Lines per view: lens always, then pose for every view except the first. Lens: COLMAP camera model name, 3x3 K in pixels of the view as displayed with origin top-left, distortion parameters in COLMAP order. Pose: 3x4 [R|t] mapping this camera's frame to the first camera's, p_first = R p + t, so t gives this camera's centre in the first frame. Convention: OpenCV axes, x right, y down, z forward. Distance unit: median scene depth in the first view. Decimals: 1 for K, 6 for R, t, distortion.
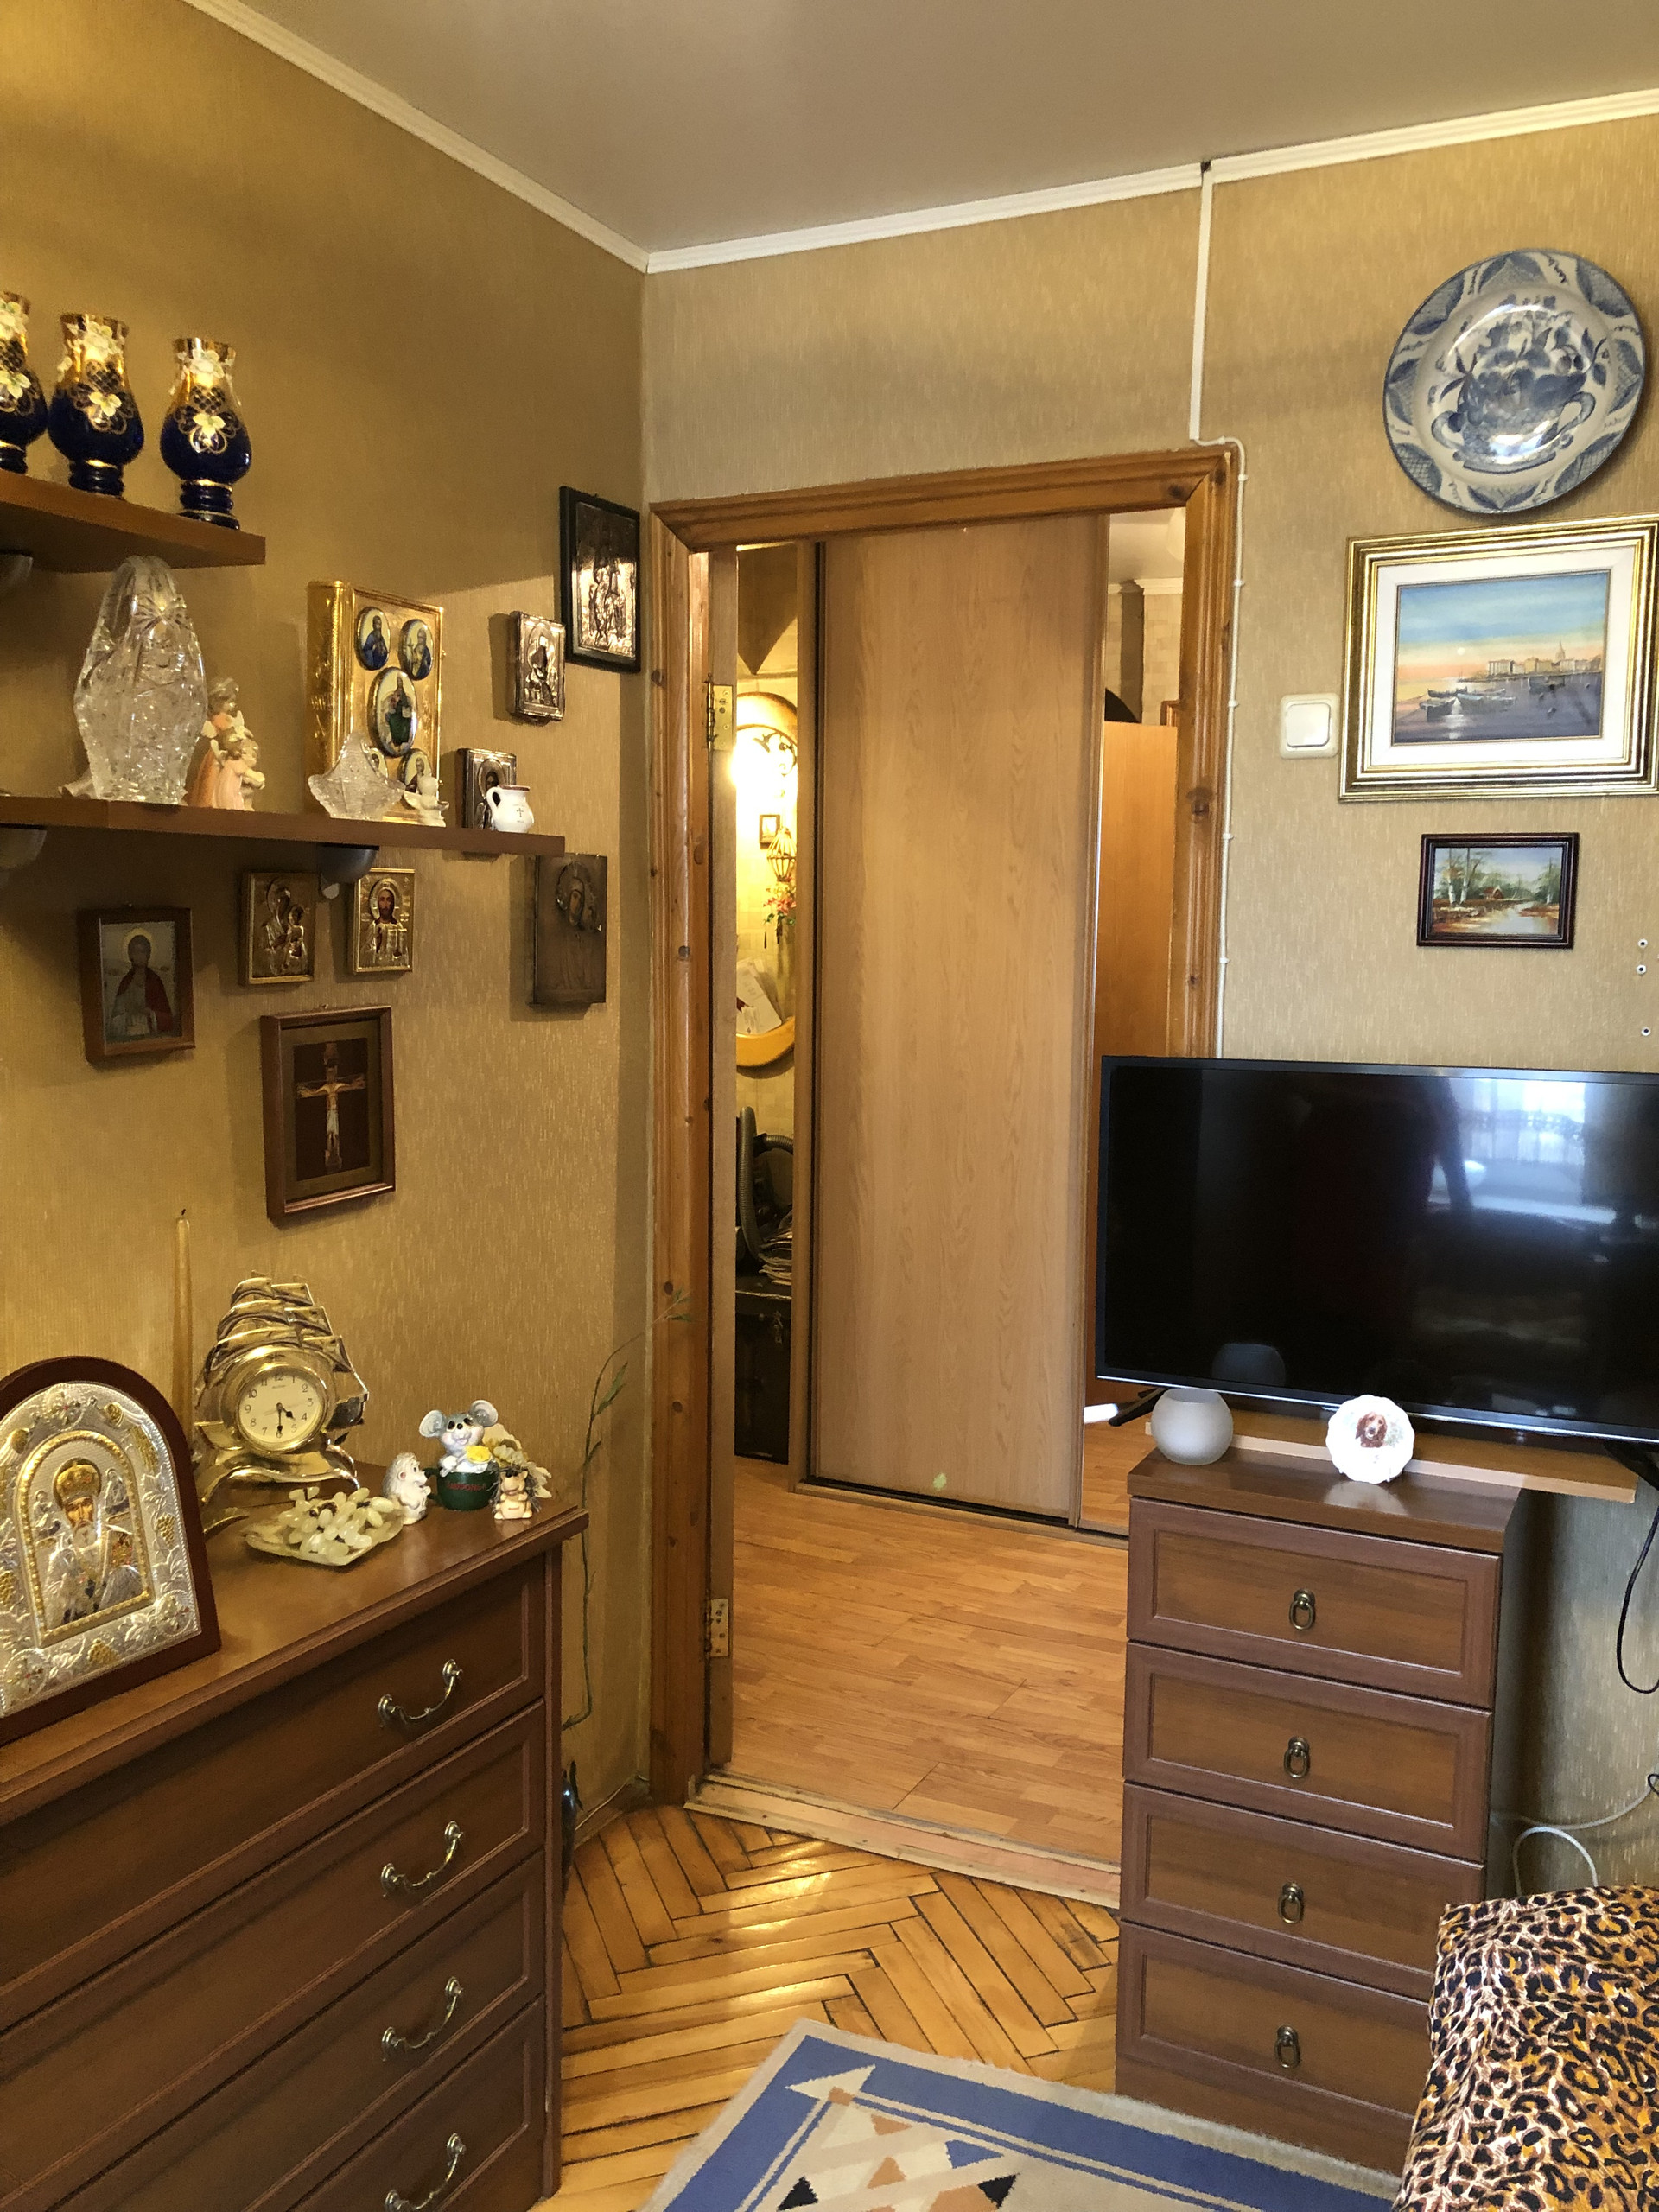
lens RADIAL K [[1831.2, 0, 836.6], [0, 1831.2, 1131.4], [0, 0, 1]] dist [0.053834, -0.044466]
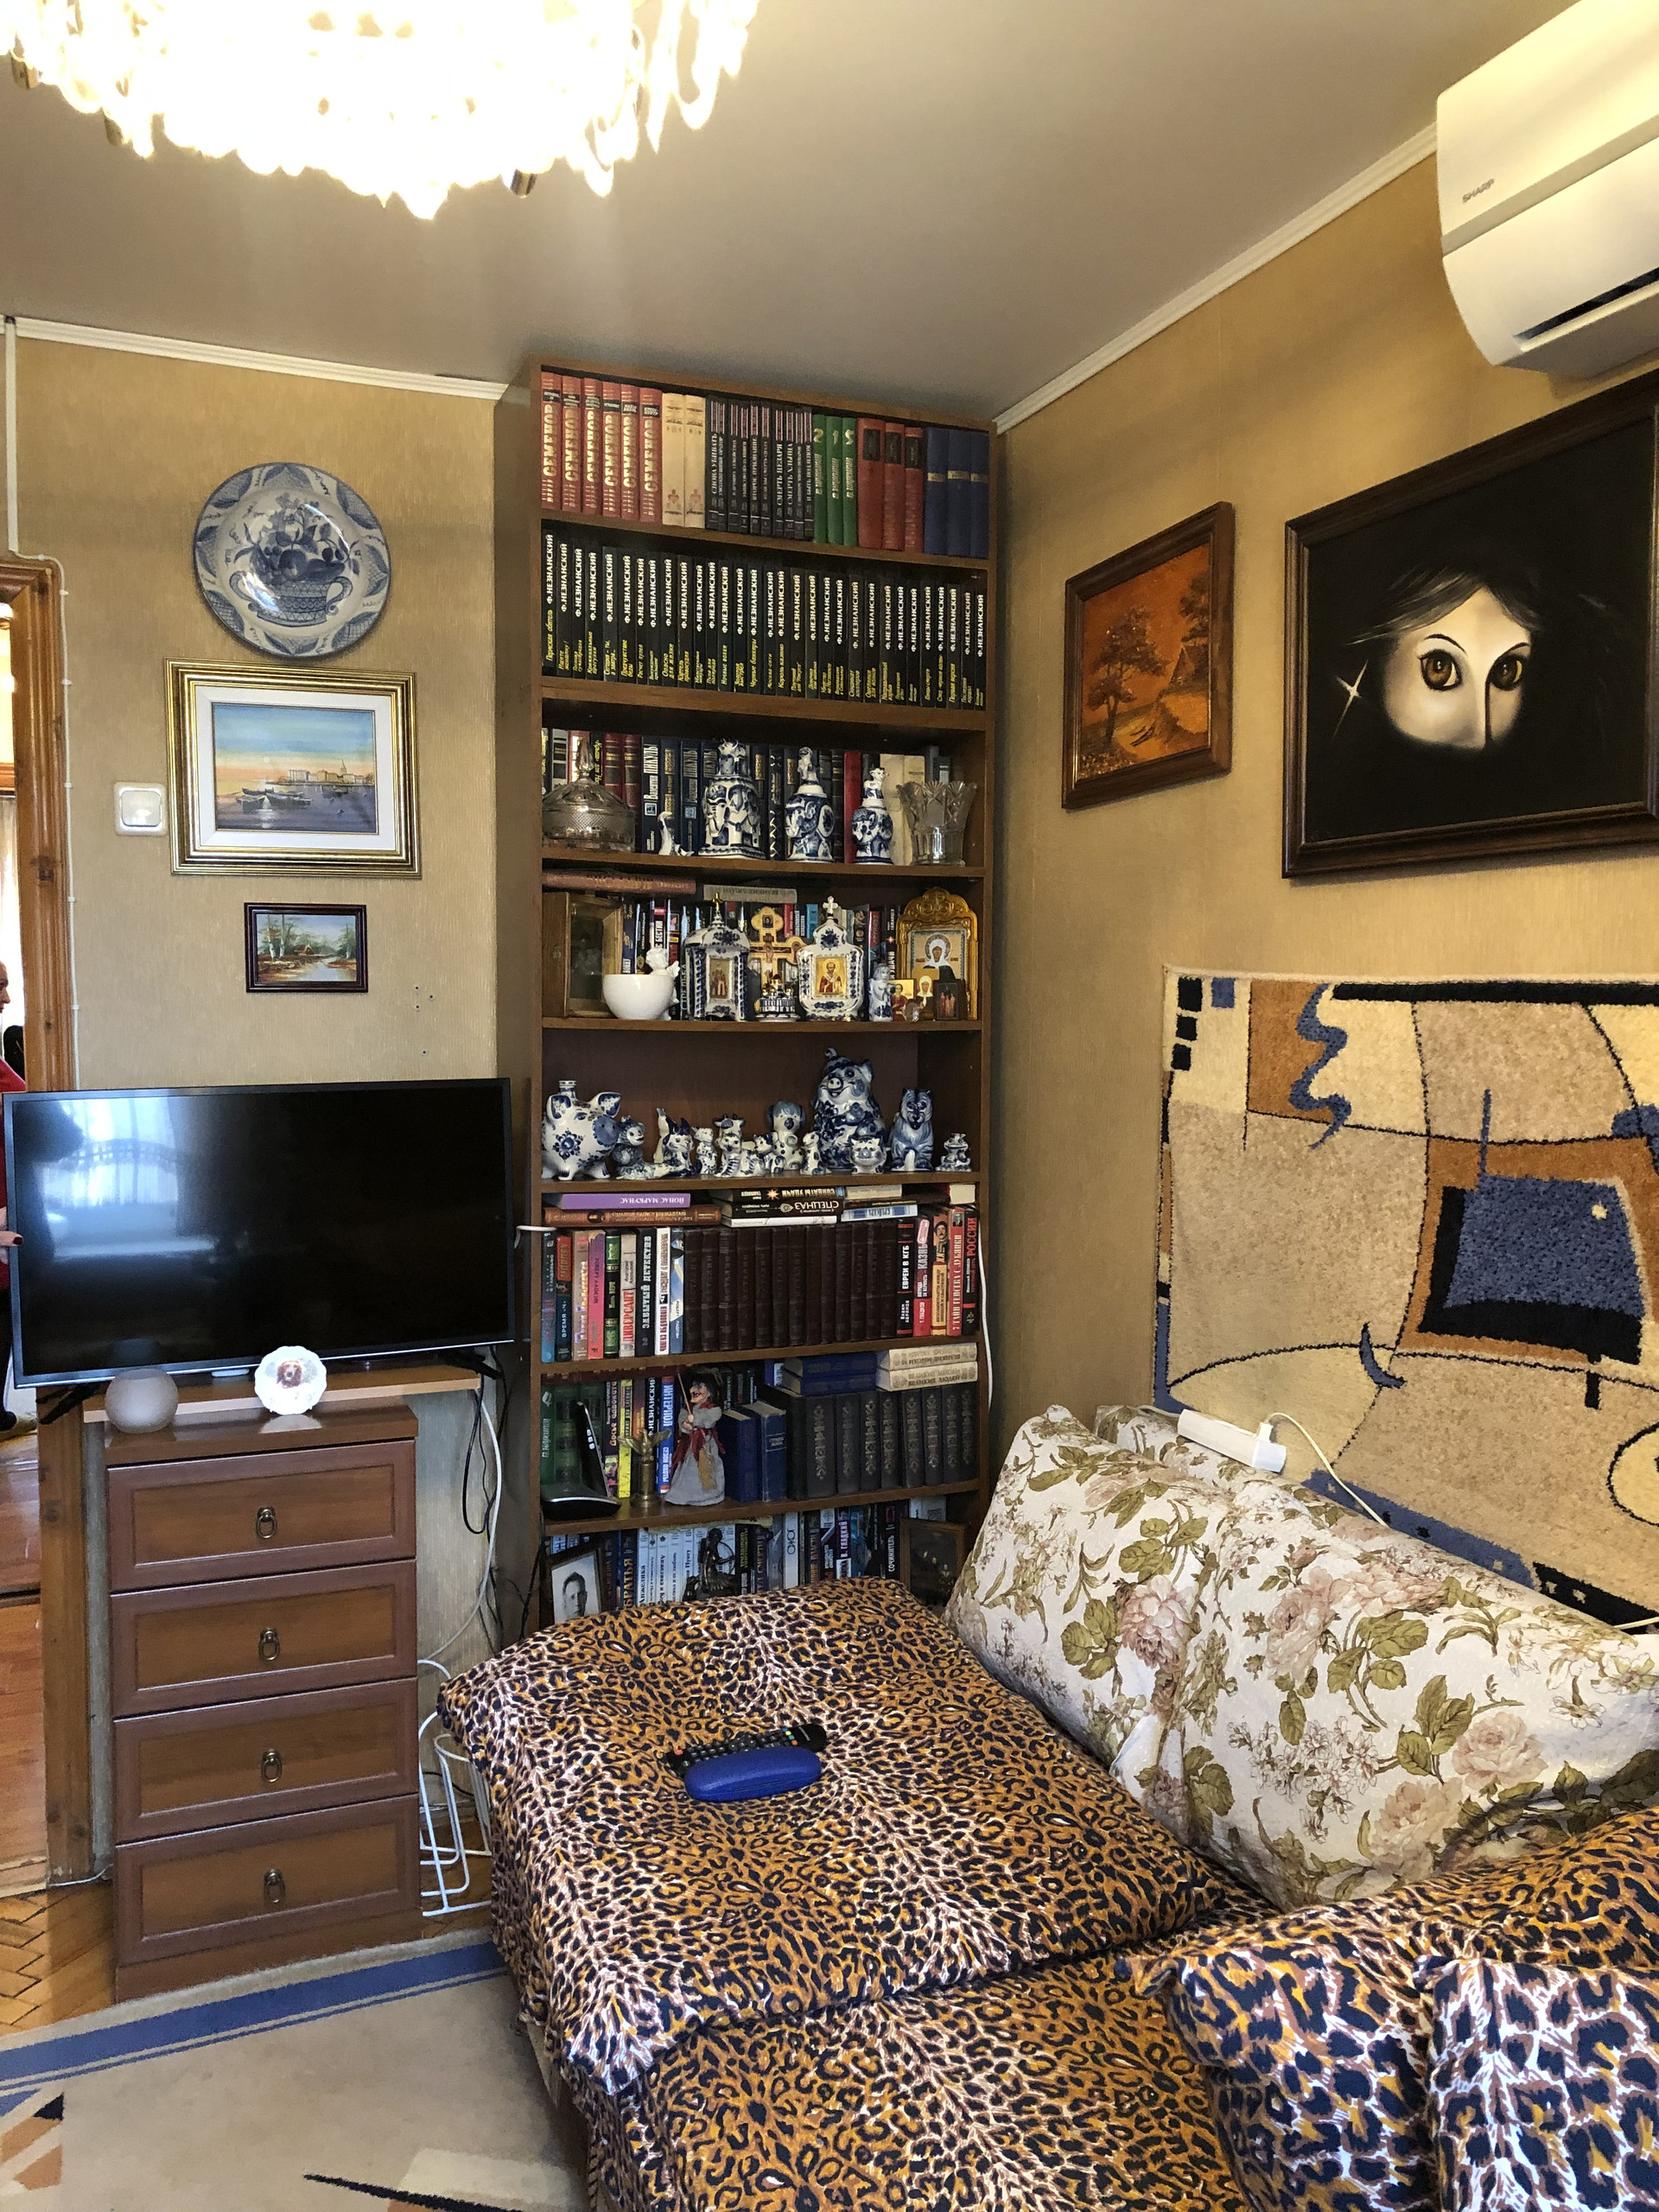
lens RADIAL K [[1831.2, 0, 836.6], [0, 1831.2, 1131.4], [0, 0, 1]] dist [0.053834, -0.044466]
pose [[0.672842, -0.067744, 0.736678, -0.358046], [0.098368, 0.995149, 0.001668, 0.031196], [-0.733217, 0.071343, 0.676241, -0.128982]]
